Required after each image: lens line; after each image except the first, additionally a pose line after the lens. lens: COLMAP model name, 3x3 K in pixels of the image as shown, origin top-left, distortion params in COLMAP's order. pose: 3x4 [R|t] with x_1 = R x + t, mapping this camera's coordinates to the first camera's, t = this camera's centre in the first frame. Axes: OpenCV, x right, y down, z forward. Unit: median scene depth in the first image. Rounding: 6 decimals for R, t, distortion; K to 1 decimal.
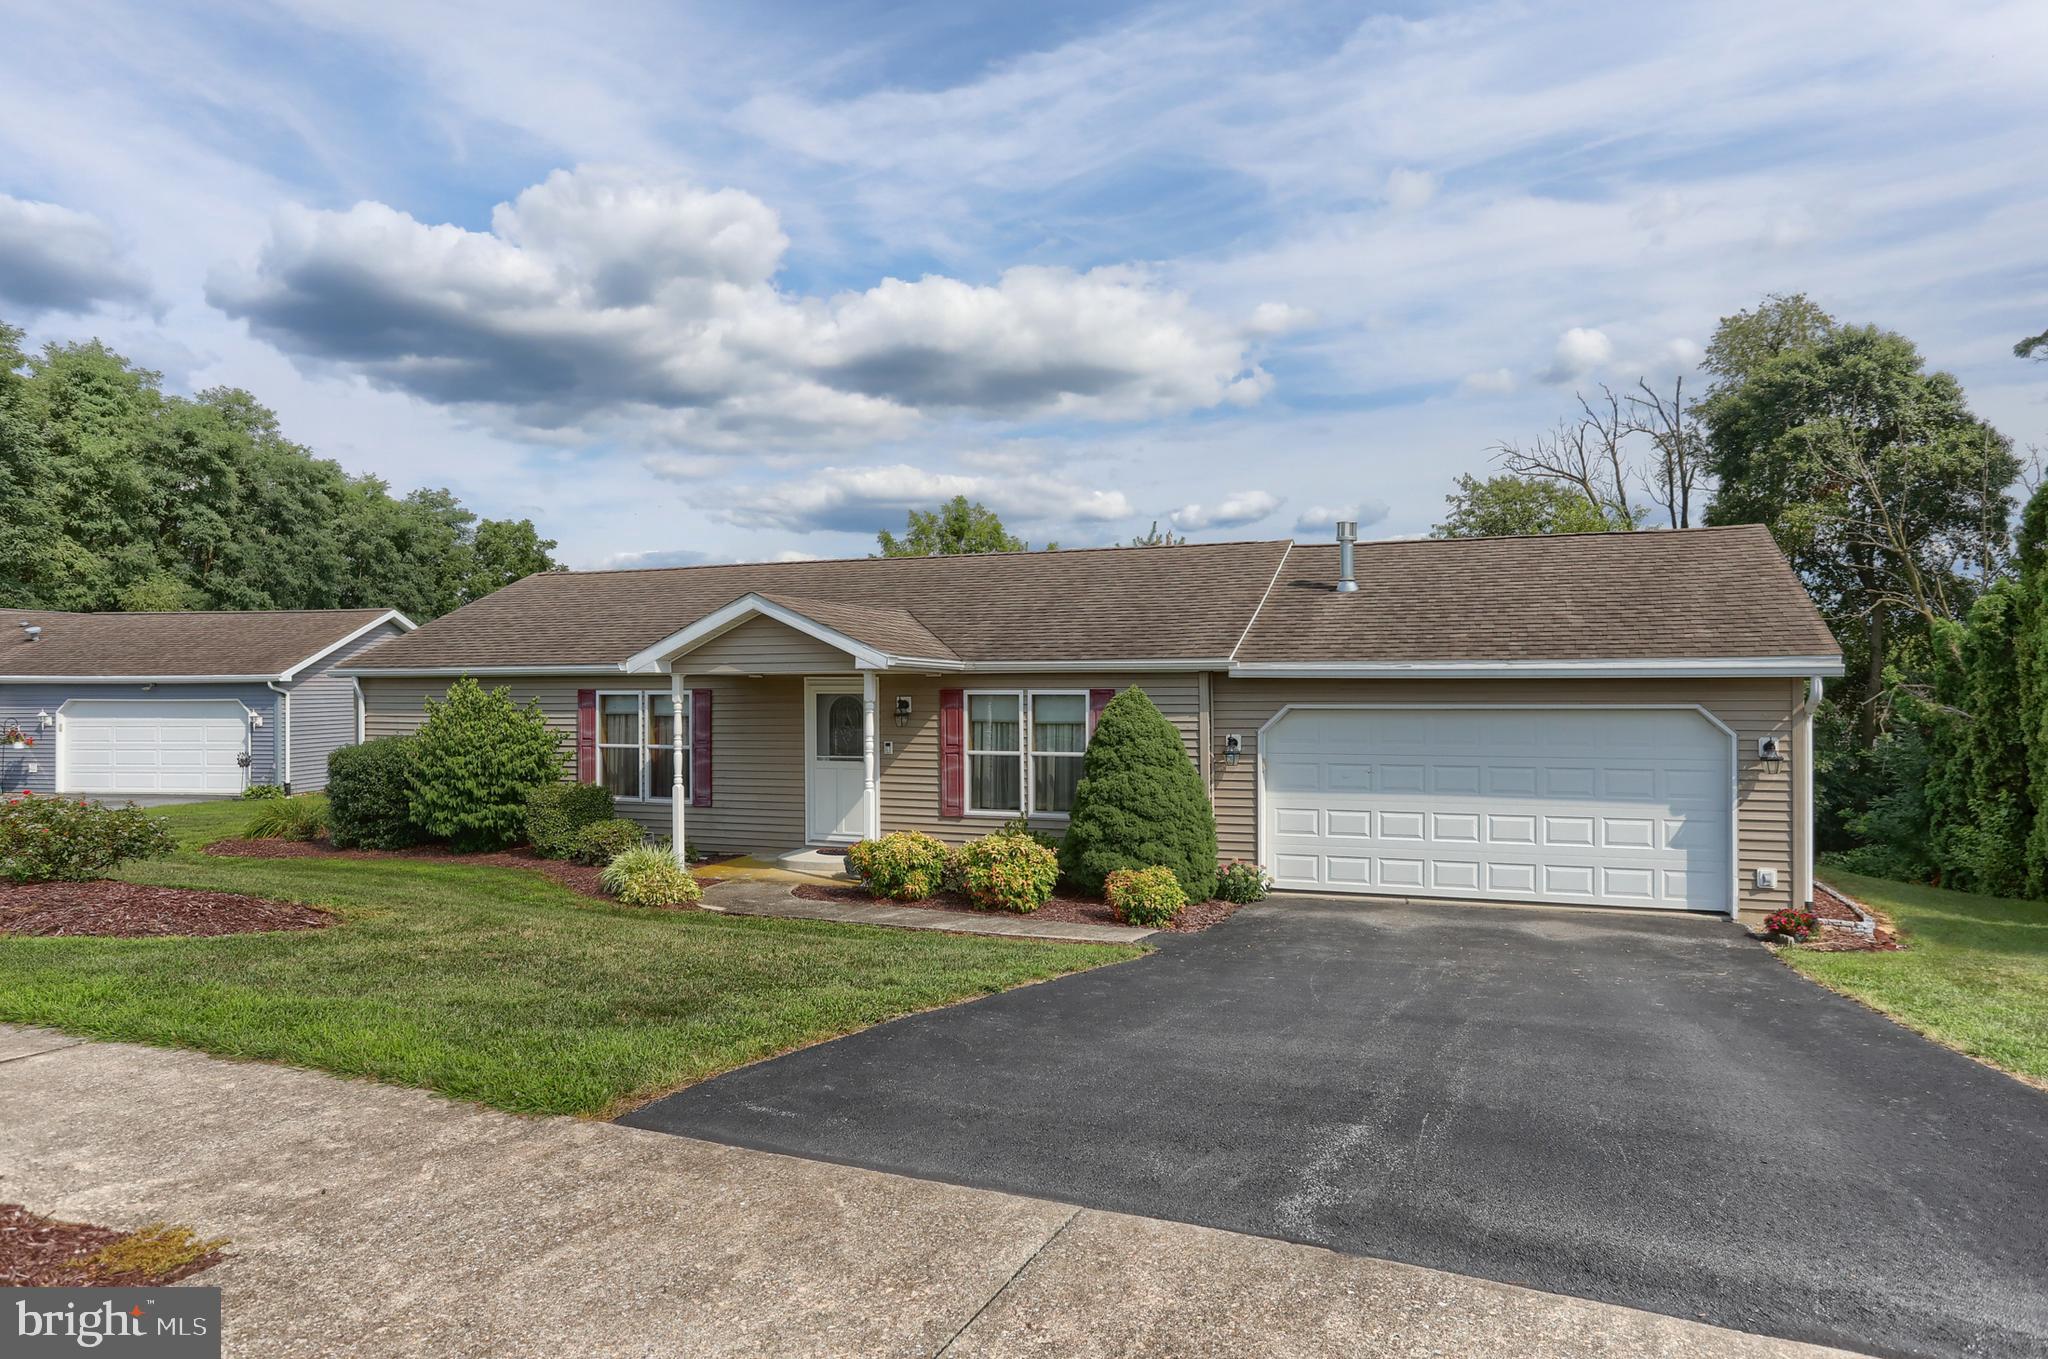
lens RADIAL K [[1314.3, 0, 997.1], [0, 1314.3, 709.4], [0, 0, 1]] dist [-0.051274, 0.036197]
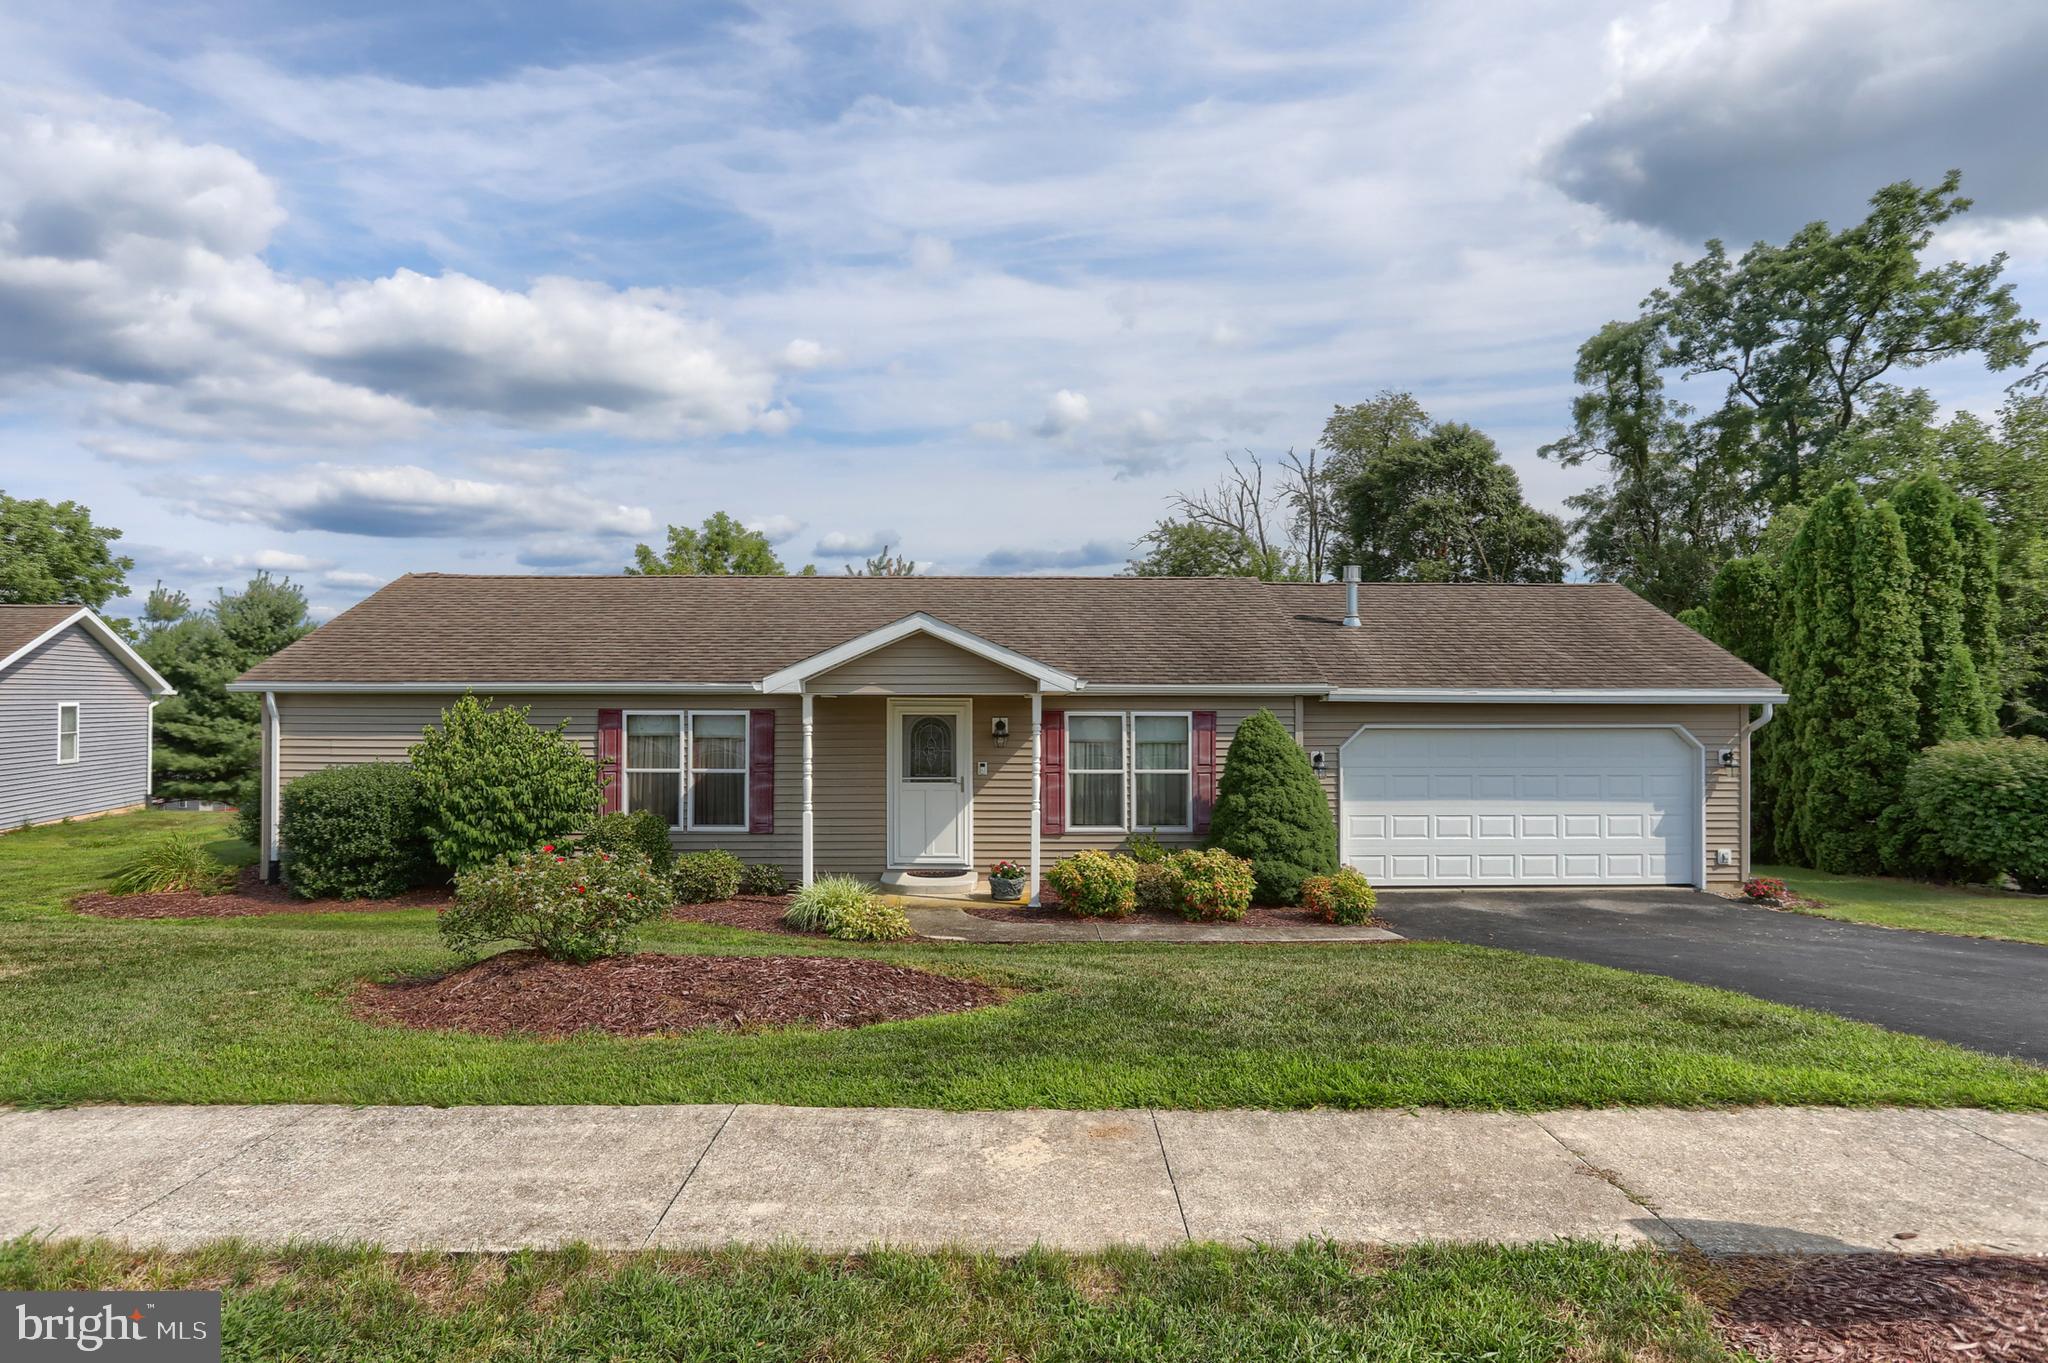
lens RADIAL K [[1248.9, 0, 1024.0], [0, 1248.9, 681.5], [0, 0, 1]] dist [-0.060344, 0.059213]
pose [[0.918829, 0.010377, 0.394519, -0.172546], [0.002323, 0.999495, -0.031699, -0.002789], [-0.394648, 0.030043, 0.918341, 0.041125]]
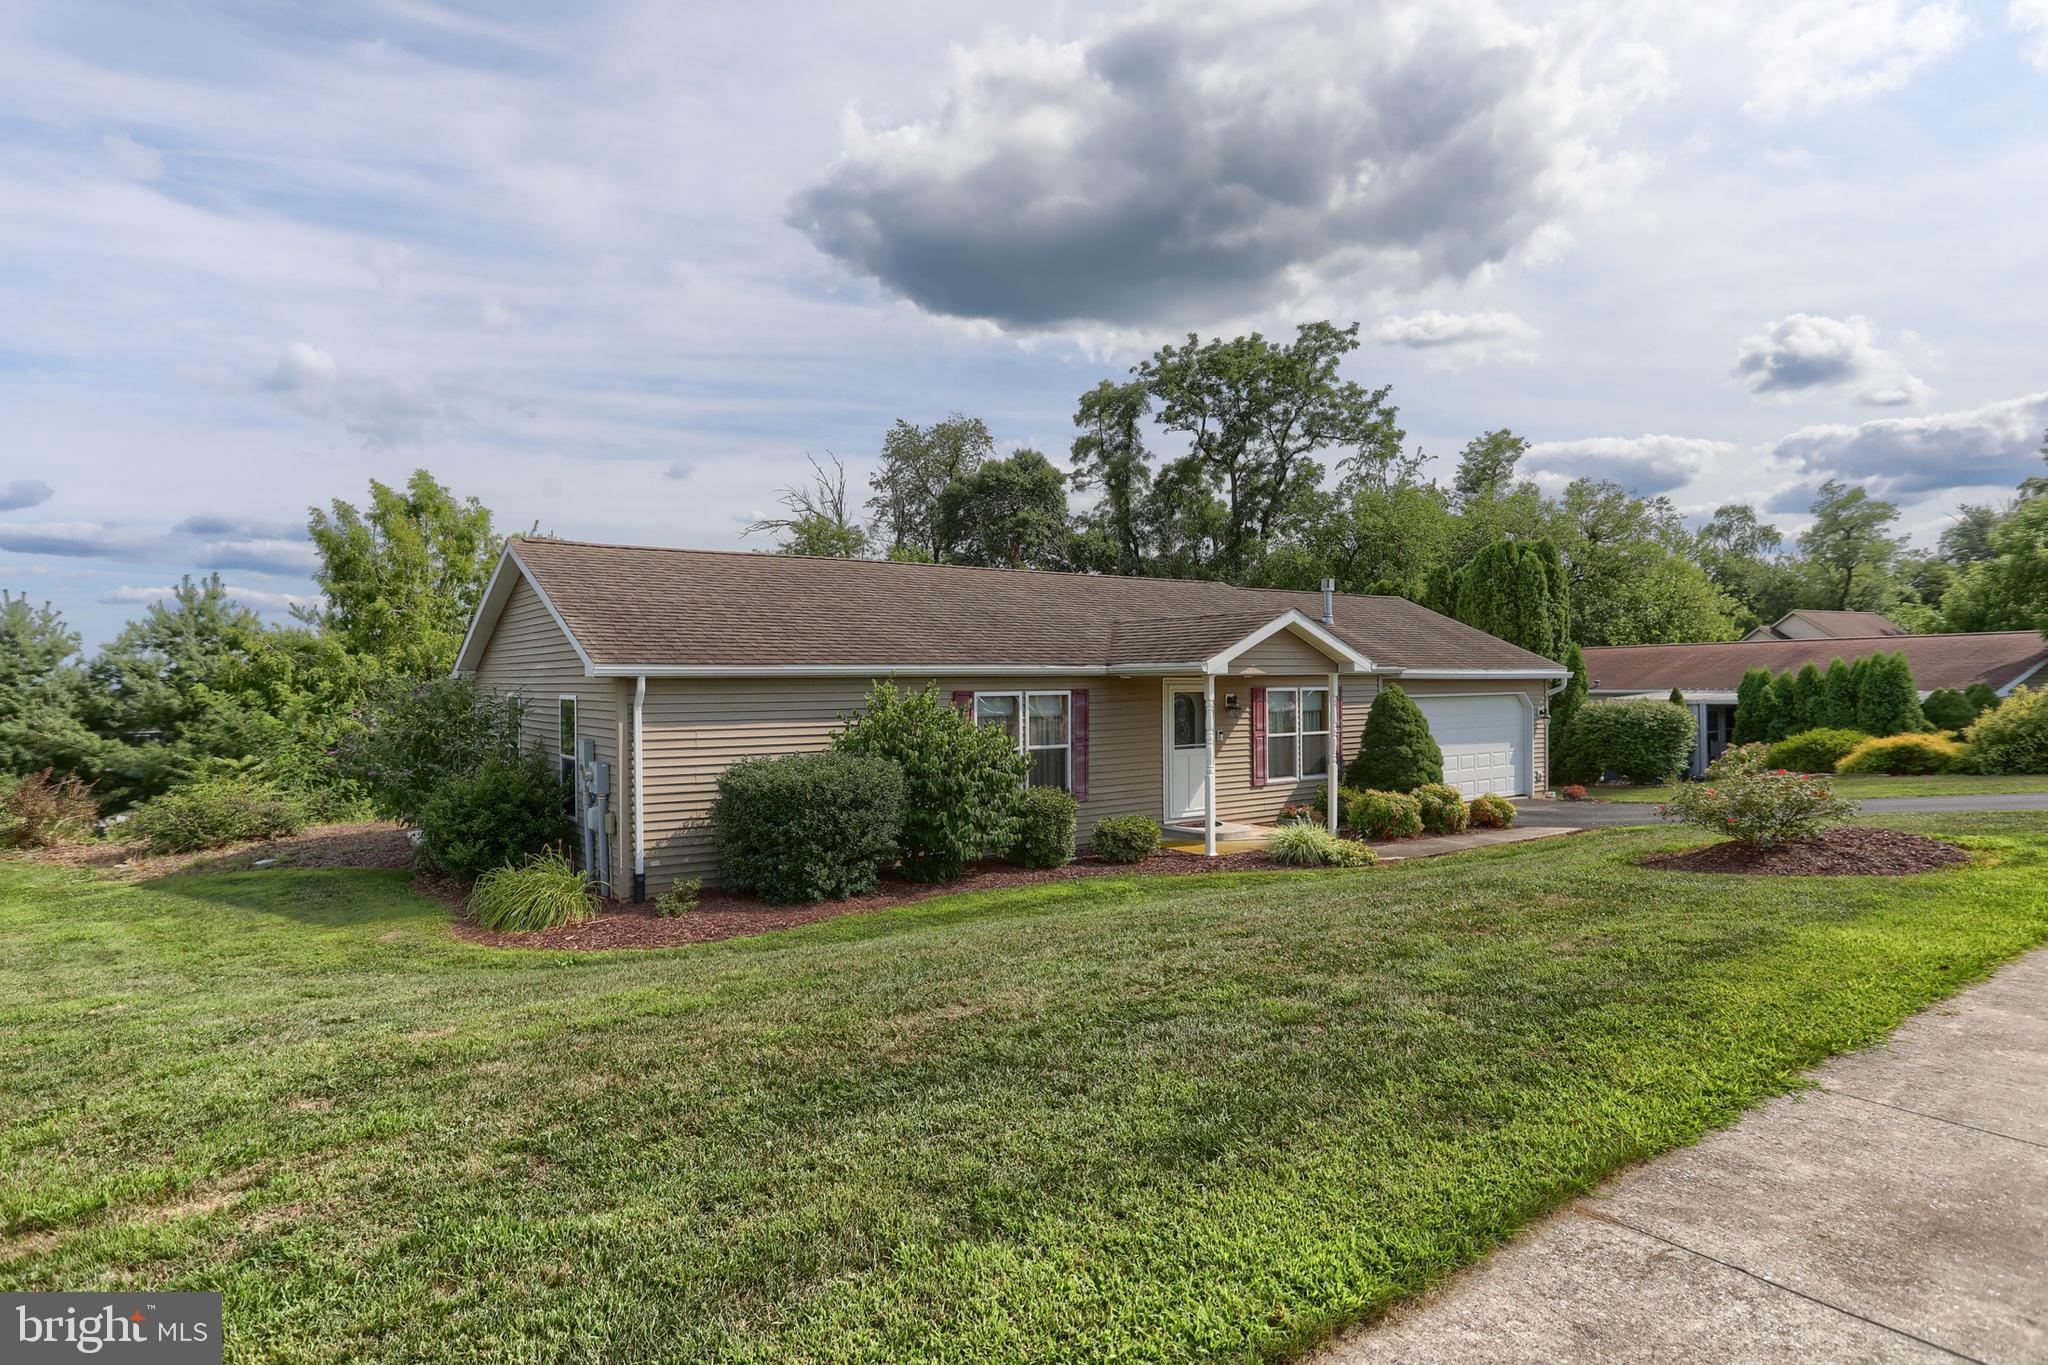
lens RADIAL K [[1182.5, 0, 1030.9], [0, 1182.5, 700.0], [0, 0, 1]] dist [-0.066111, 0.048585]
pose [[0.505888, -0.015190, 0.862466, -0.448307], [0.021055, 0.999764, 0.005258, -0.005346], [-0.862342, 0.015499, 0.506088, 0.236171]]
